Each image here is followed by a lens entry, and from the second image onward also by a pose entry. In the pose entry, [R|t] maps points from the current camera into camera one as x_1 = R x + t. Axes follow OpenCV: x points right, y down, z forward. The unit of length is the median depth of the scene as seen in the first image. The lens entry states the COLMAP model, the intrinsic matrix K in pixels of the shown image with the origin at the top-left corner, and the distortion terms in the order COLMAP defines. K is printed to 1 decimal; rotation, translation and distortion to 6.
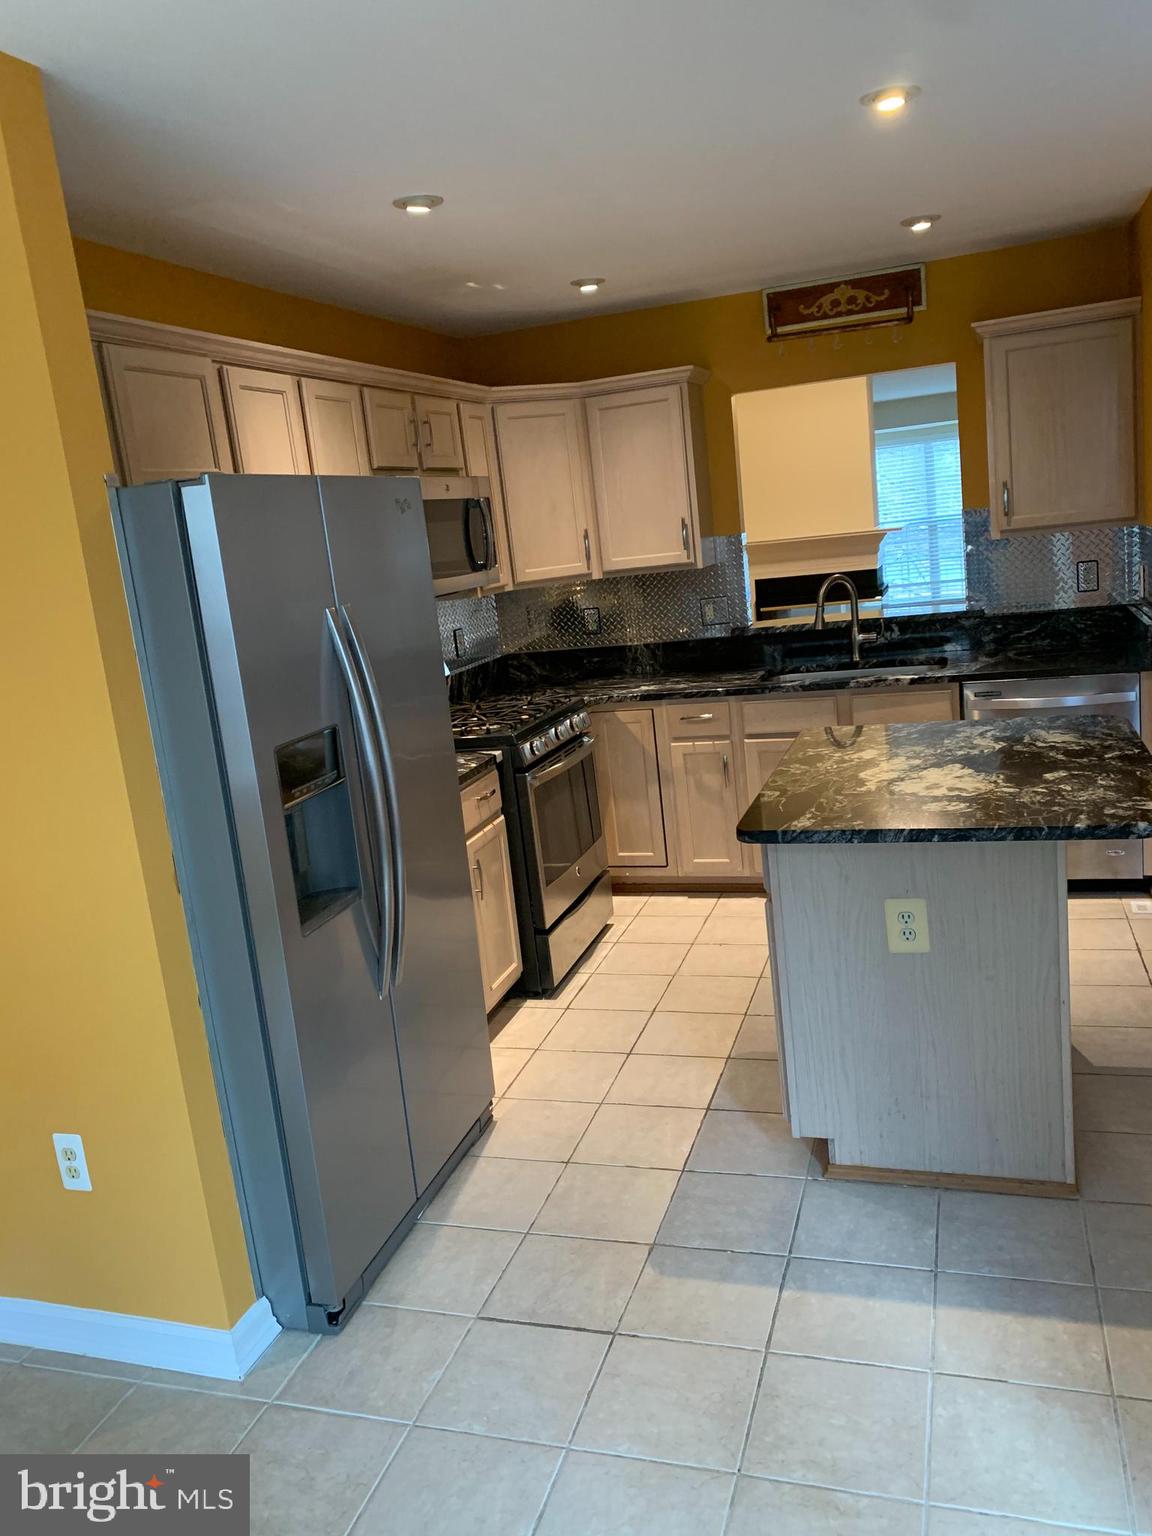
lens RADIAL K [[1184.2, 0, 576.0], [0, 1184.2, 768.0], [0, 0, 1]] dist [0.039093, -0.045323]
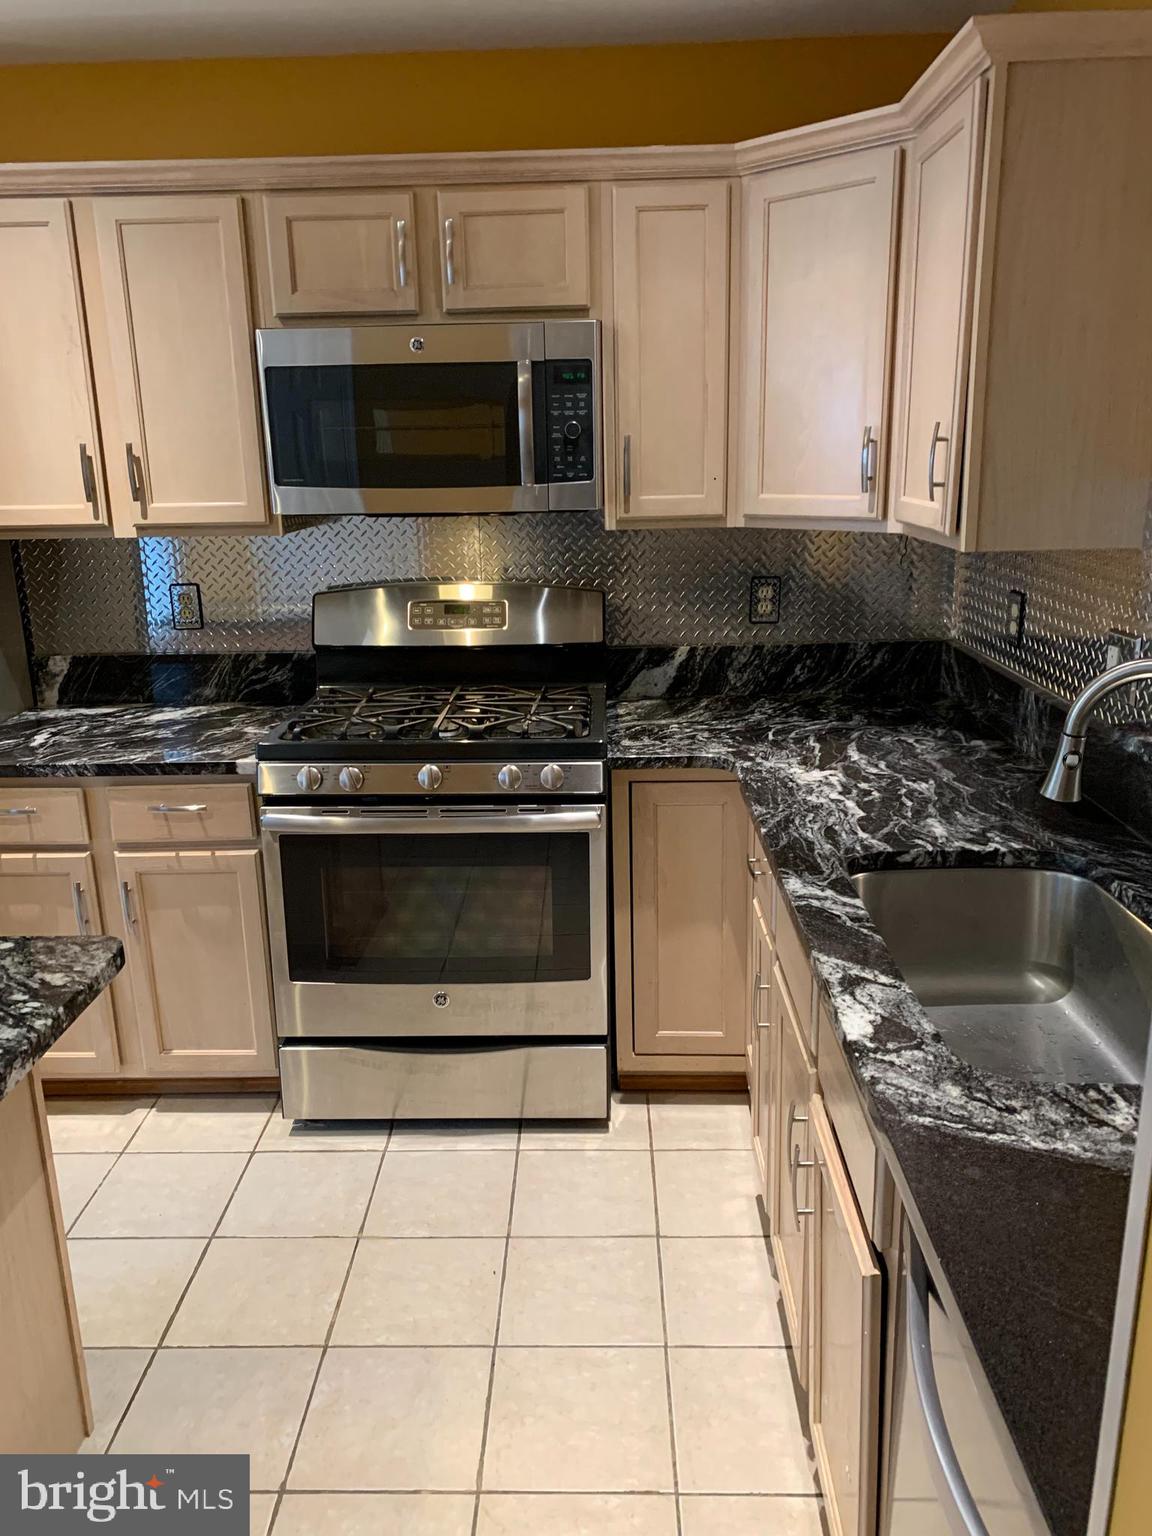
lens RADIAL K [[1184.2, 0, 576.0], [0, 1184.2, 768.0], [0, 0, 1]] dist [0.039093, -0.045323]
pose [[0.282906, 0.348210, -0.893708, 0.540588], [-0.205325, 0.932159, 0.298196, -0.227757], [0.936913, 0.099139, 0.335210, 0.870119]]
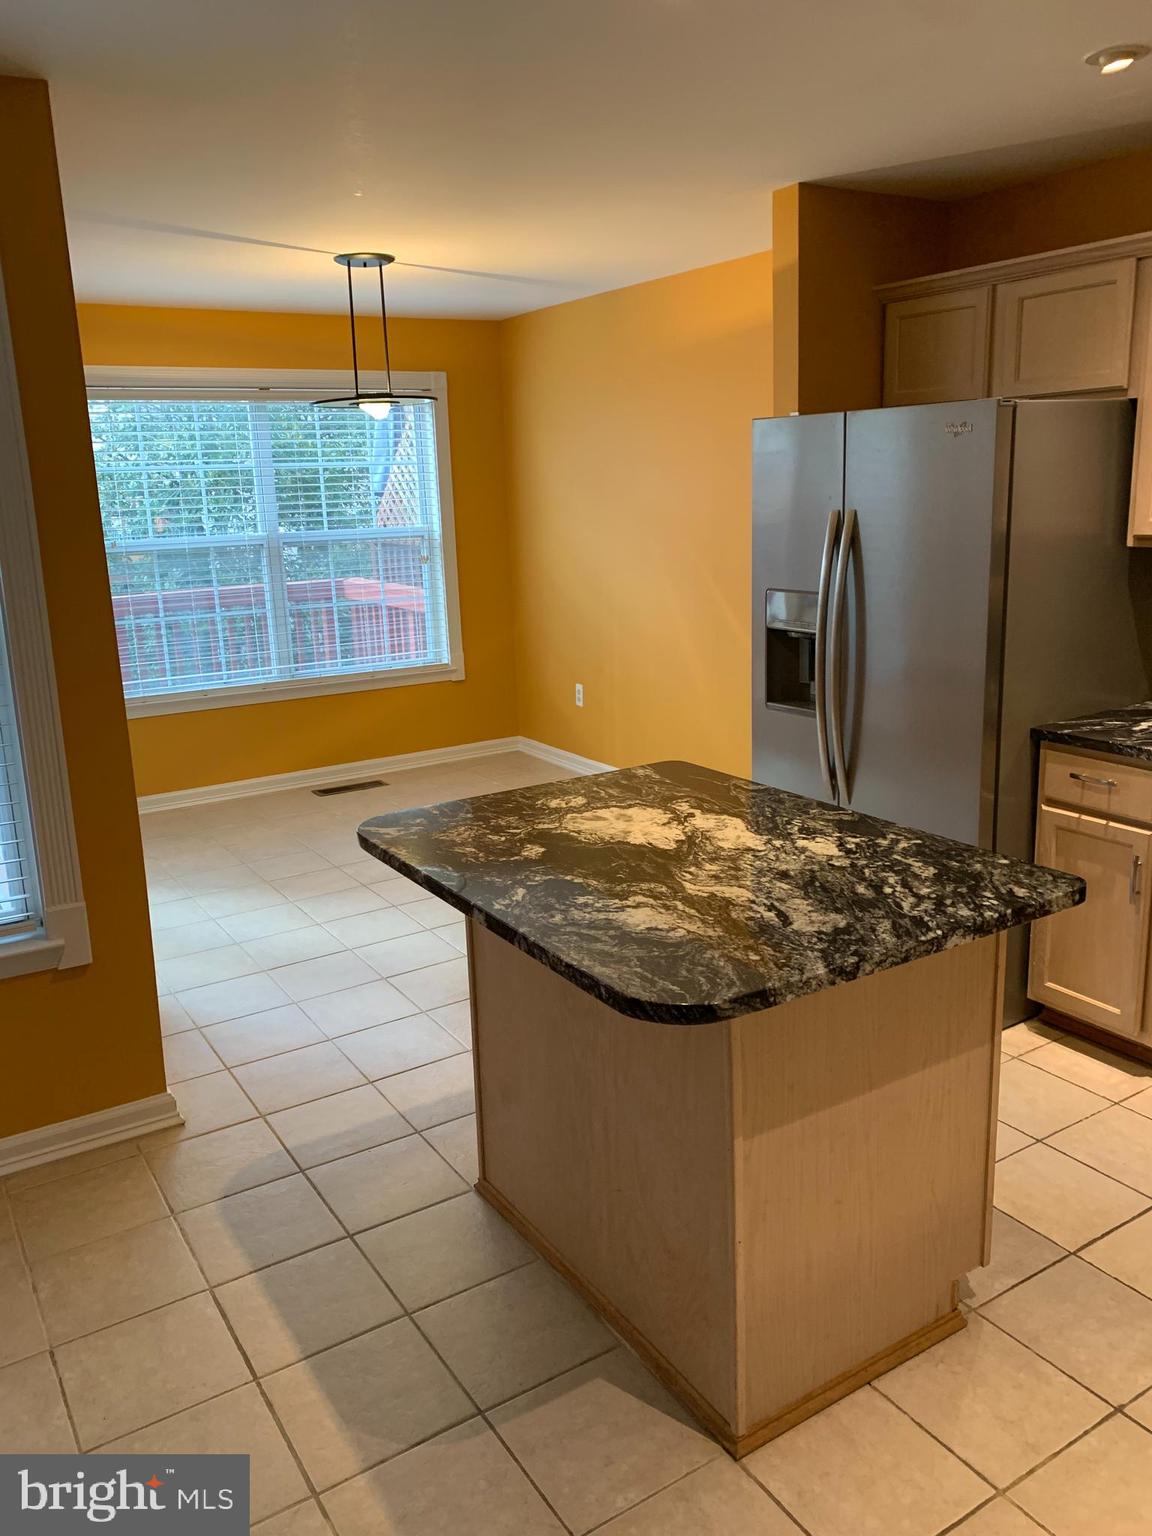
lens RADIAL K [[1184.2, 0, 576.0], [0, 1184.2, 768.0], [0, 0, 1]] dist [0.039093, -0.045323]
pose [[-0.632225, 0.303041, -0.713062, 0.700036], [-0.060081, 0.898389, 0.435072, -0.296735], [0.772452, 0.317905, -0.549777, 1.043979]]
